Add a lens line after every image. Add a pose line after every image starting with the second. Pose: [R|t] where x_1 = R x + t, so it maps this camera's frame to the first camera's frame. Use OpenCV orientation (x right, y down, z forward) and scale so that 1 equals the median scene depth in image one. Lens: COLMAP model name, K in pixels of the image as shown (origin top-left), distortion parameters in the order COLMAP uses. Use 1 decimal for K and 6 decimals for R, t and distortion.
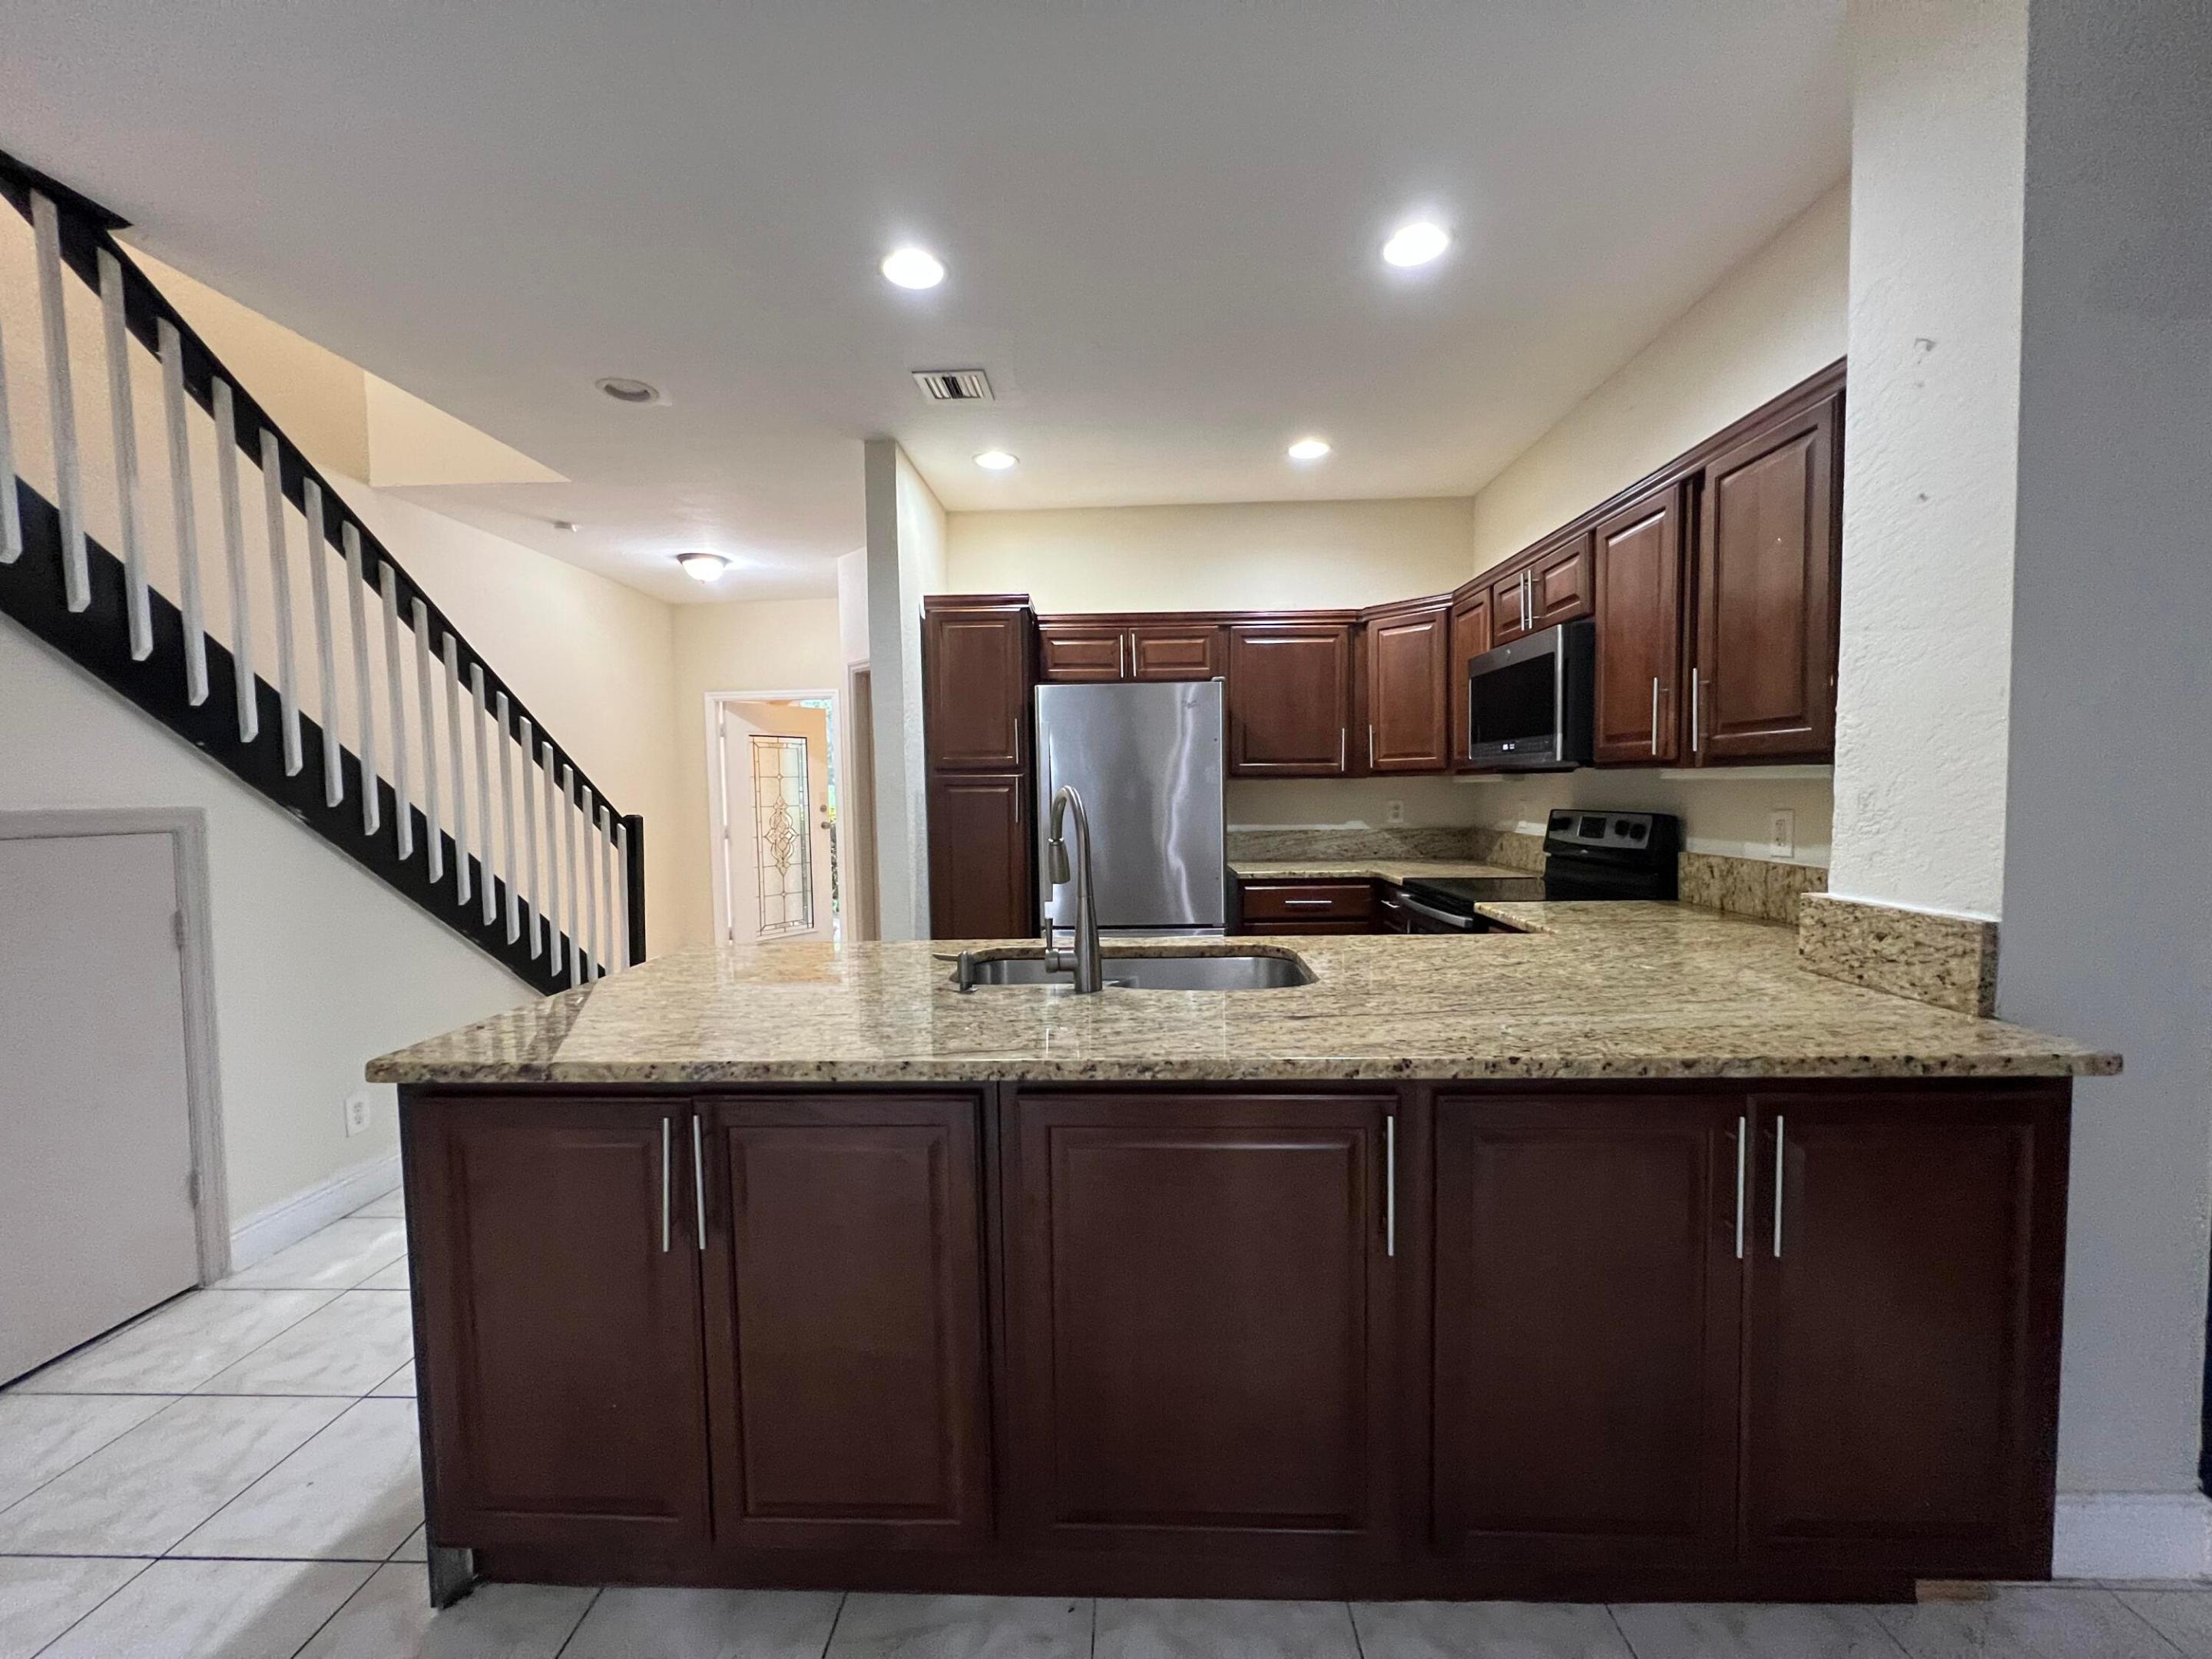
lens RADIAL K [[889.3, 0, 1106.4], [0, 889.3, 832.4], [0, 0, 1]] dist [0.001326, -0.001302]
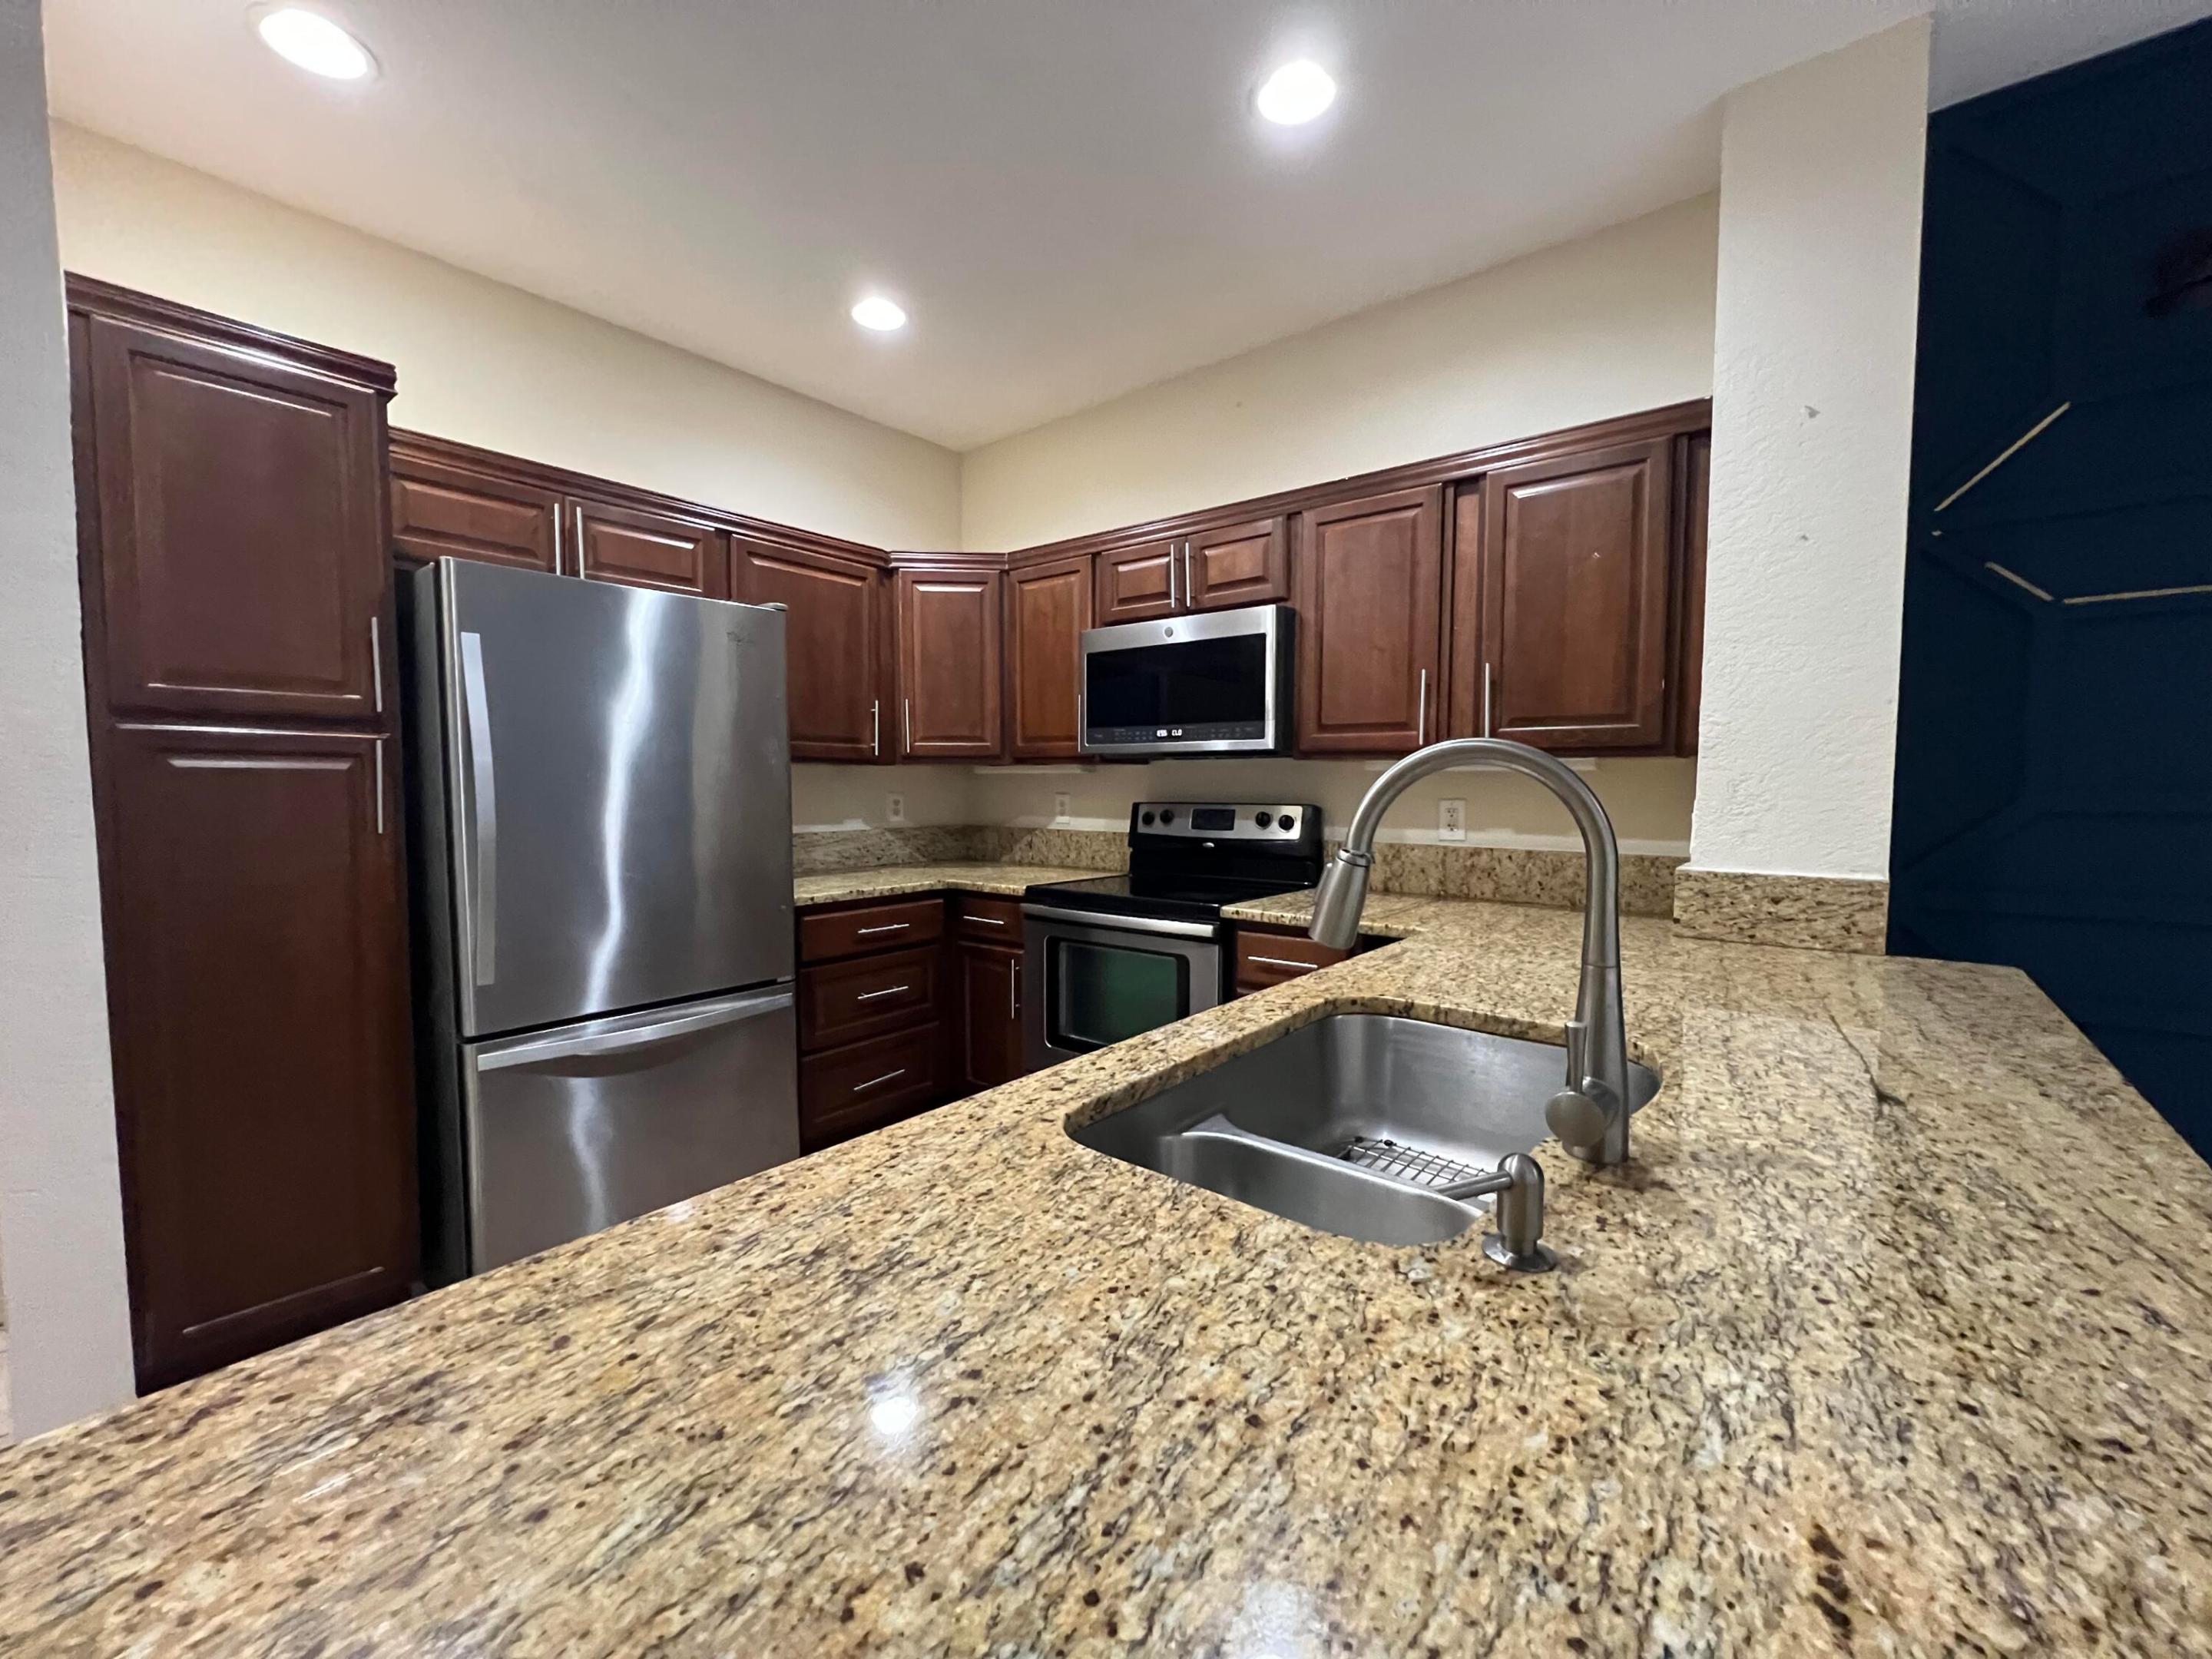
lens RADIAL K [[889.3, 0, 1104.8], [0, 889.3, 837.9], [0, 0, 1]] dist [0.001326, -0.001302]
pose [[0.606971, -0.033272, 0.794028, -0.340574], [0.029374, 0.999380, 0.019423, -0.008945], [-0.794181, 0.011534, 0.607571, 0.542904]]
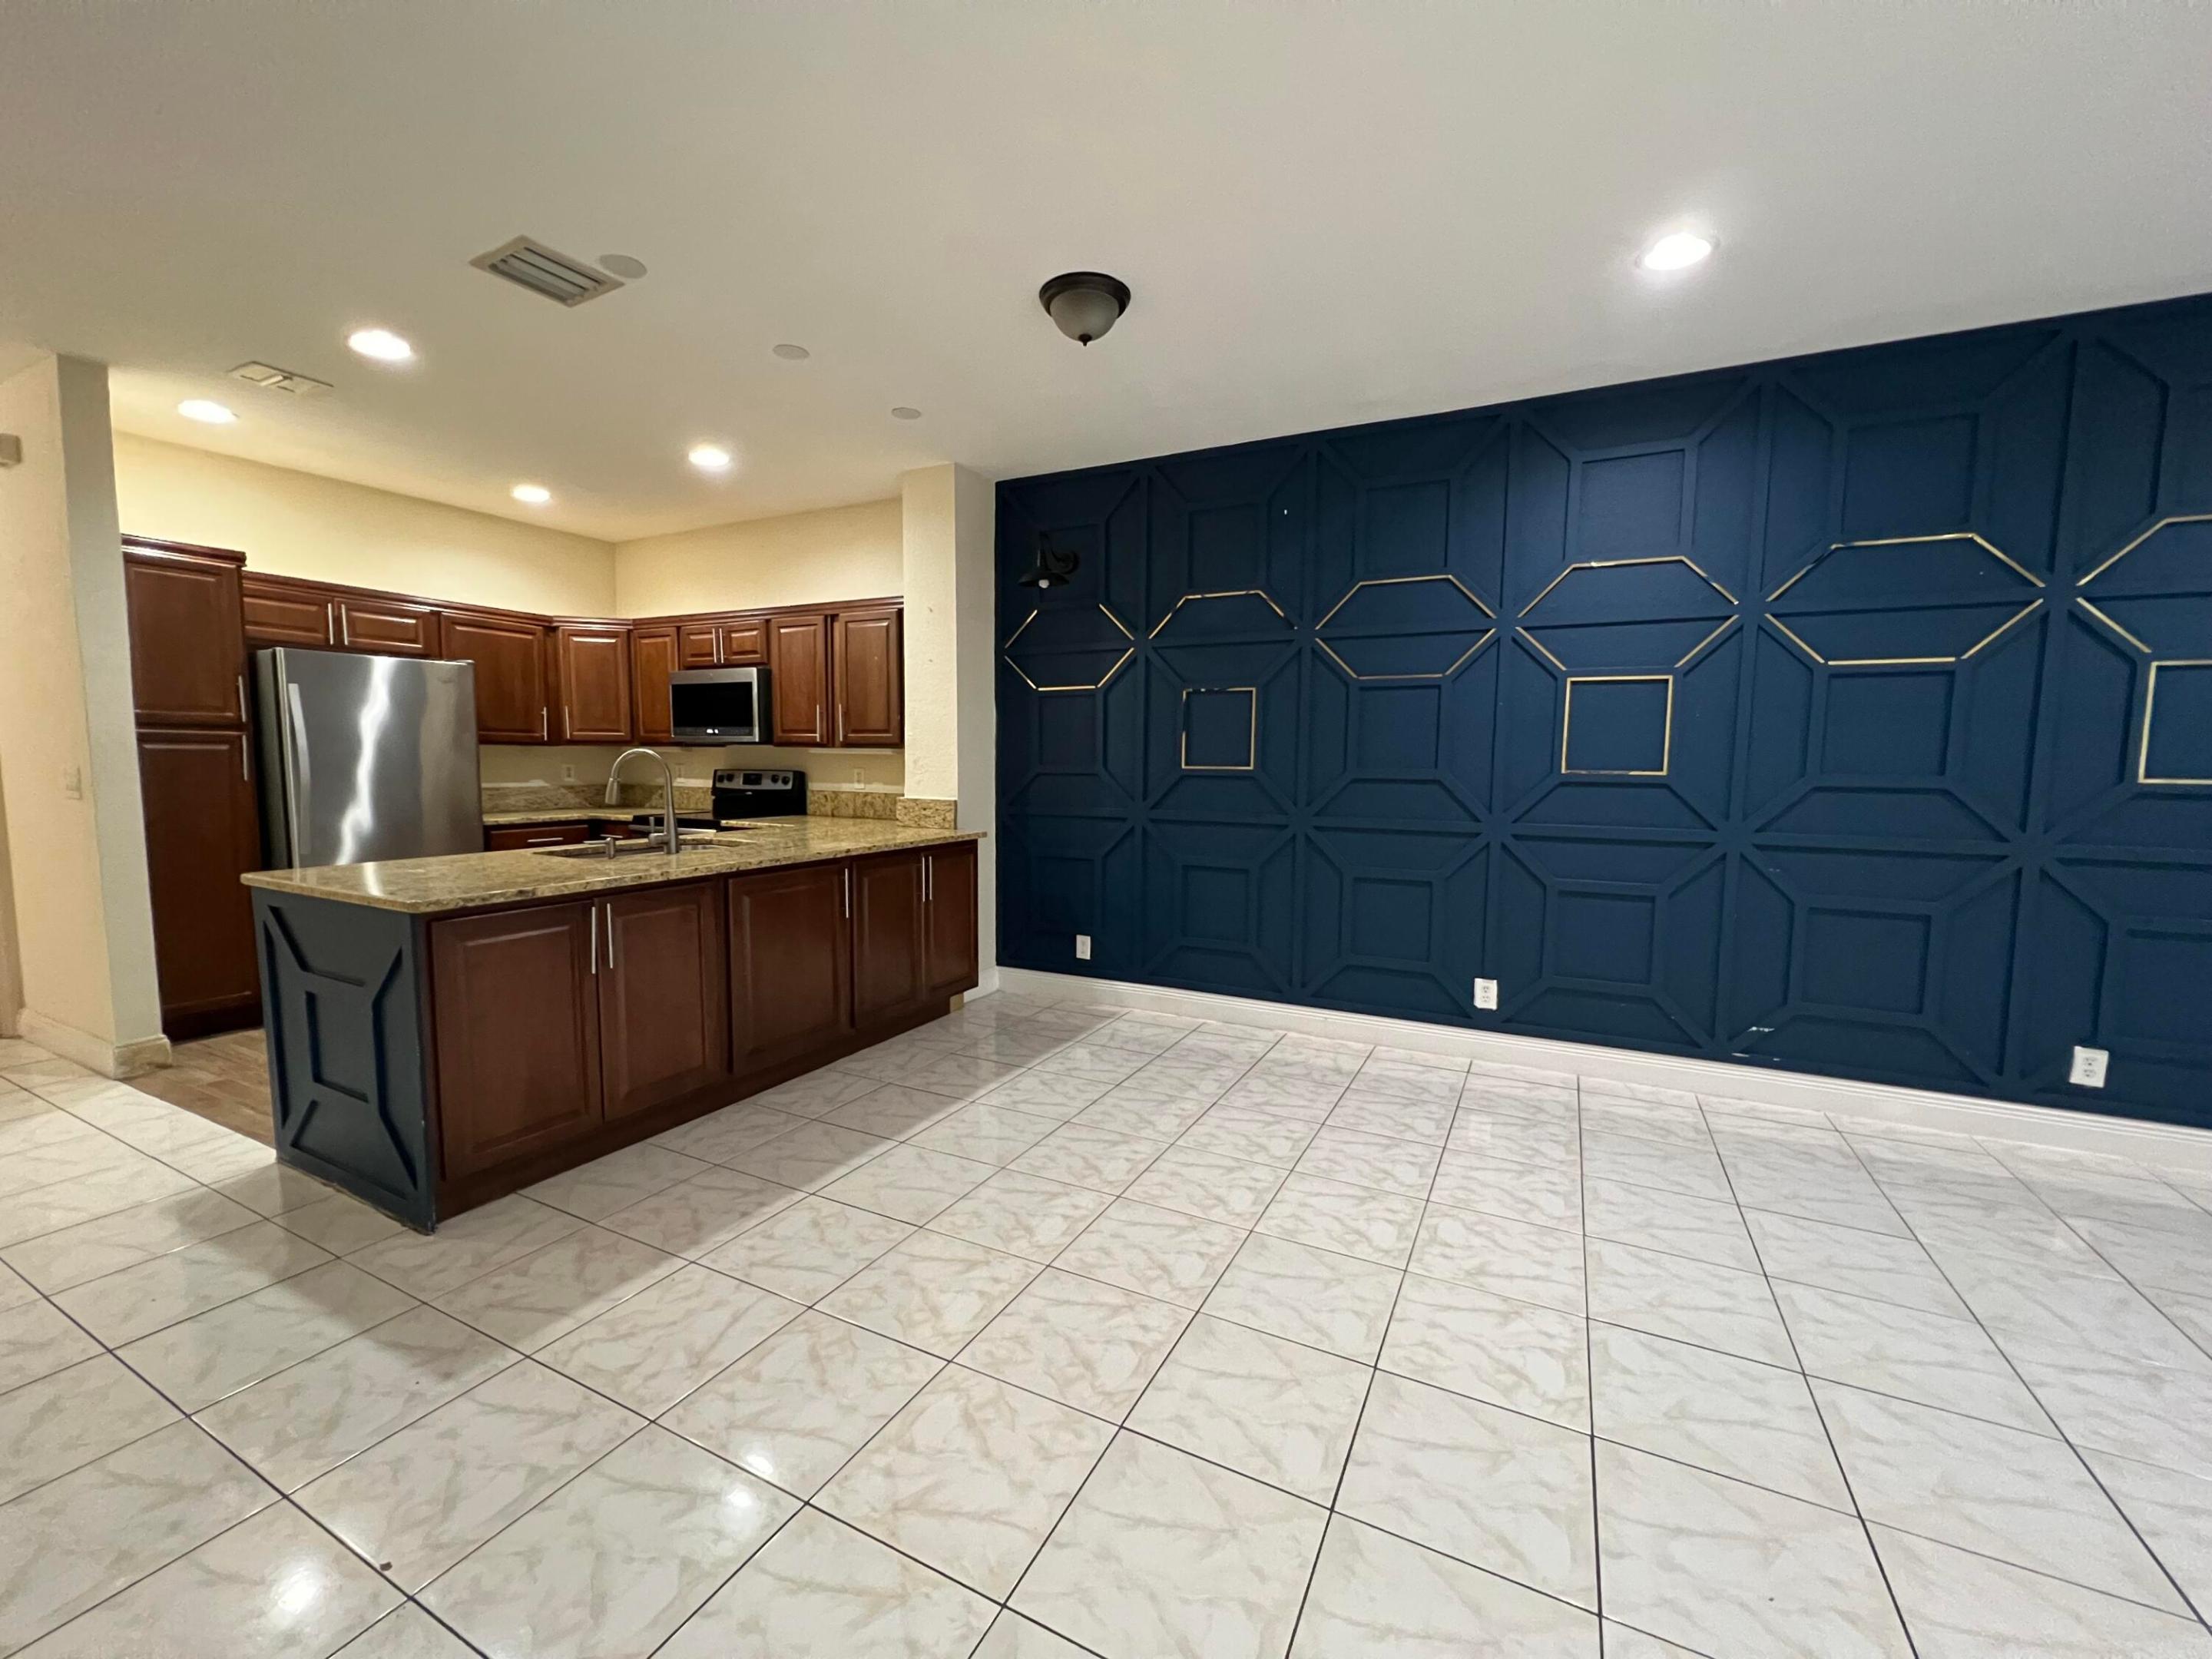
lens RADIAL K [[889.3, 0, 1105.1], [0, 889.3, 833.5], [0, 0, 1]] dist [0.001326, -0.001302]
pose [[0.427934, -0.057884, 0.901954, -0.822872], [0.029359, 0.998311, 0.050138, 0.037191], [-0.903333, 0.005025, 0.428911, -0.425816]]
